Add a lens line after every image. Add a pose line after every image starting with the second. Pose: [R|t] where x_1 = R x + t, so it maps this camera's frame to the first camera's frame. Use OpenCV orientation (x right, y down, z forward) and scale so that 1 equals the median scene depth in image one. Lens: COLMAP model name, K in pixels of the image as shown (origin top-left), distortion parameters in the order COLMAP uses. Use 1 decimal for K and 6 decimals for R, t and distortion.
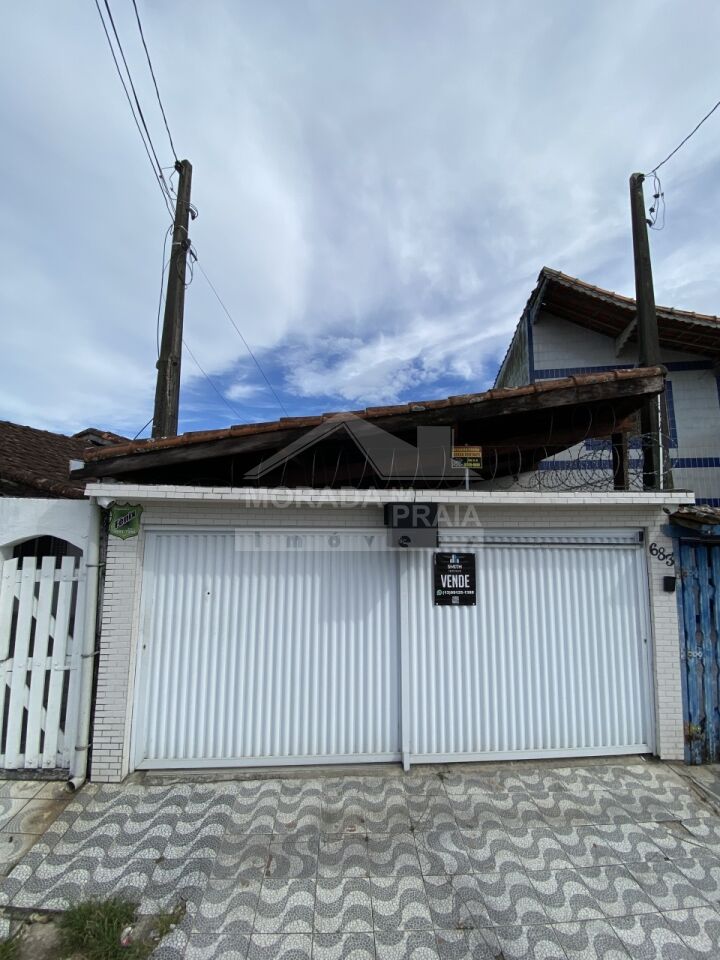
lens RADIAL K [[389.4, 0, 356.4], [0, 389.4, 476.6], [0, 0, 1]] dist [0.008545, -0.014791]
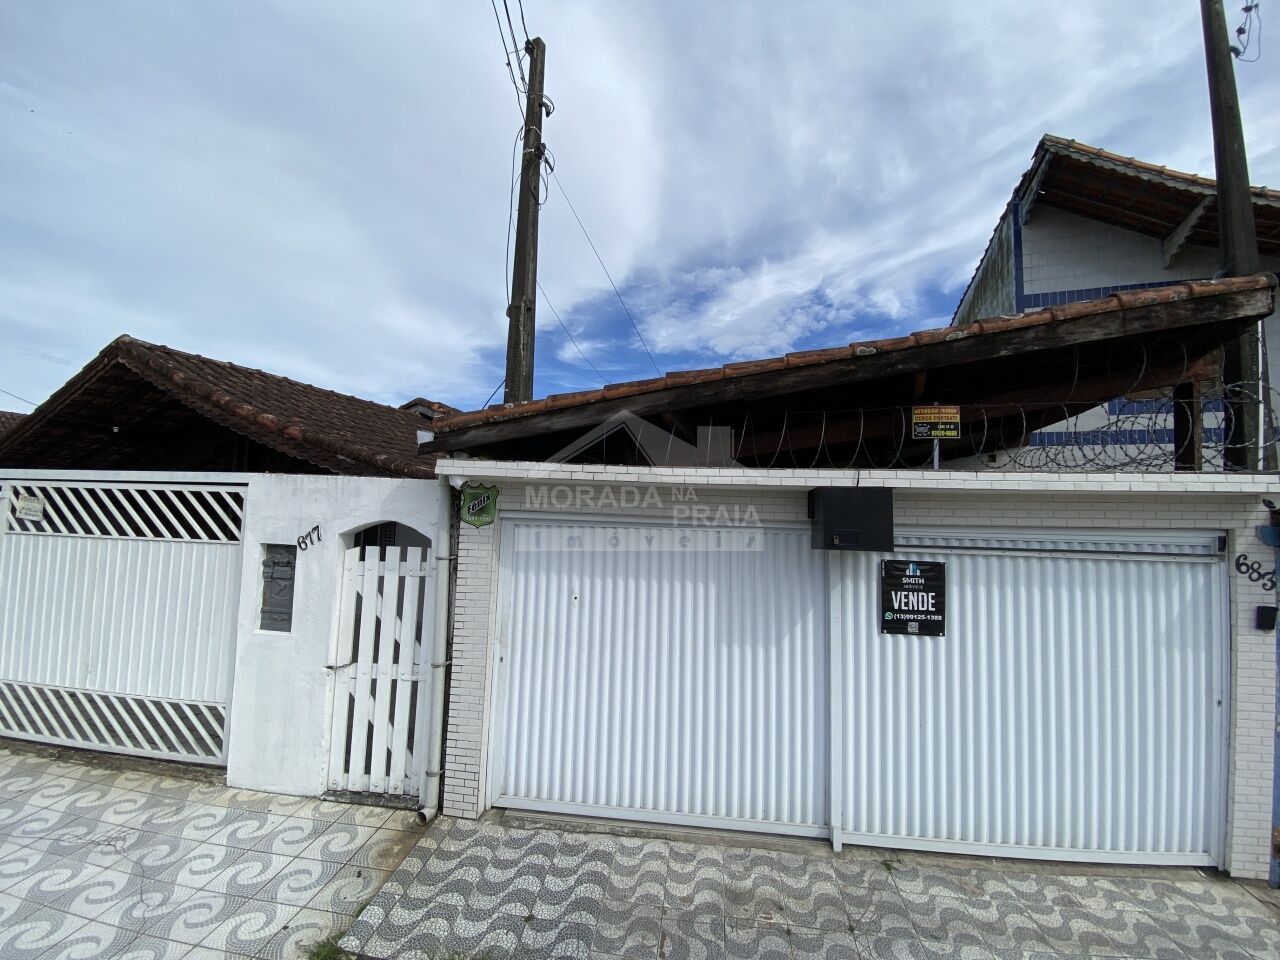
lens RADIAL K [[519.2, 0, 634.4], [0, 519.2, 480.3], [0, 0, 1]] dist [0.008545, -0.014791]
pose [[0.982725, 0.007567, -0.184918, -0.072045], [-0.000007, 0.999165, 0.040852, 0.016189], [0.185073, -0.040145, 0.981905, -0.002532]]
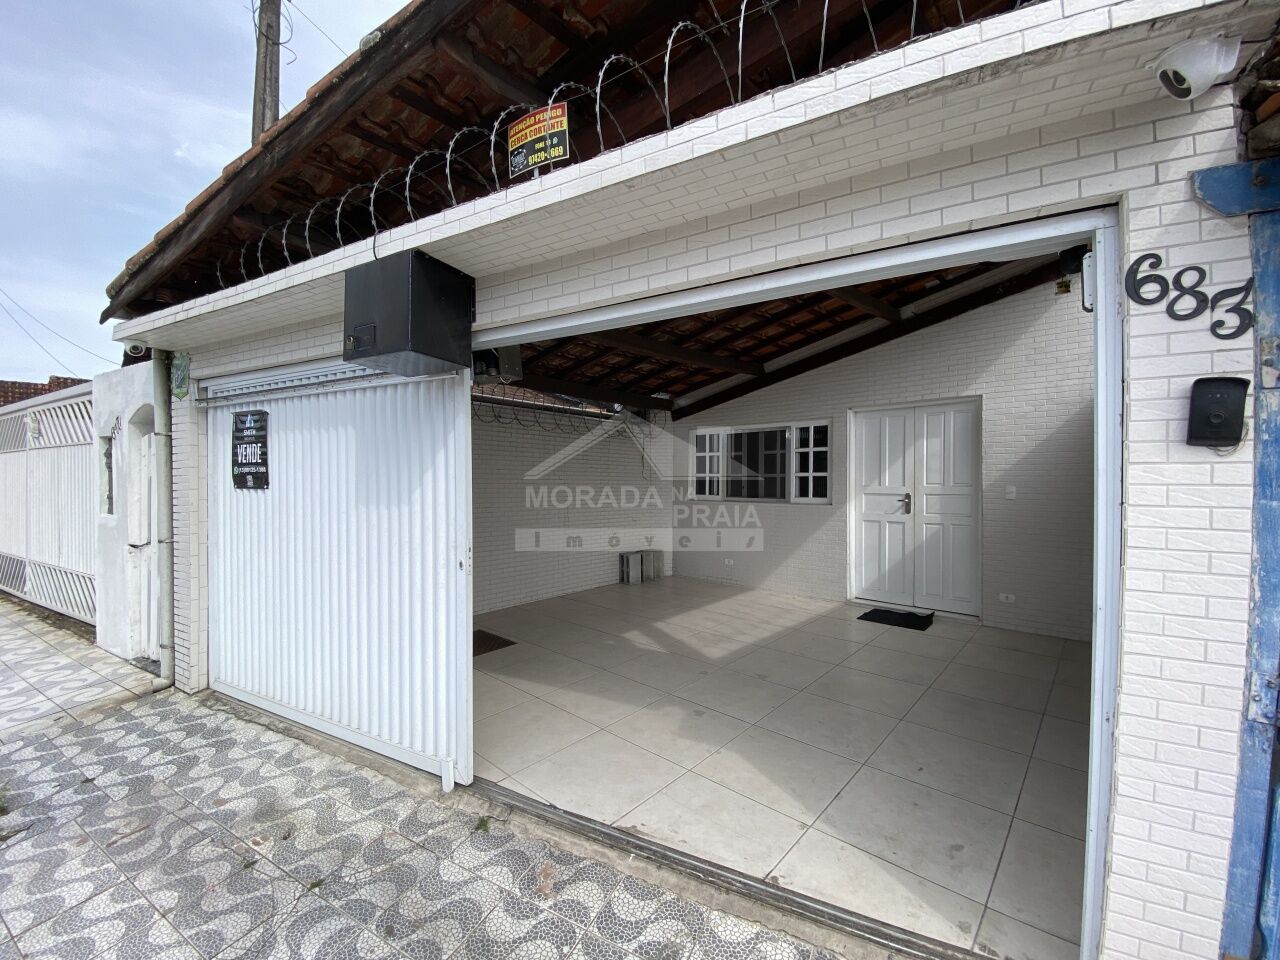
lens RADIAL K [[519.8, 0, 635.4], [0, 519.8, 480.6], [0, 0, 1]] dist [0.005676, -0.013157]
pose [[0.850300, -0.006726, -0.526255, 0.731771], [0.071056, 0.992230, 0.102127, 0.285005], [0.521480, -0.124233, 0.844171, 0.598610]]
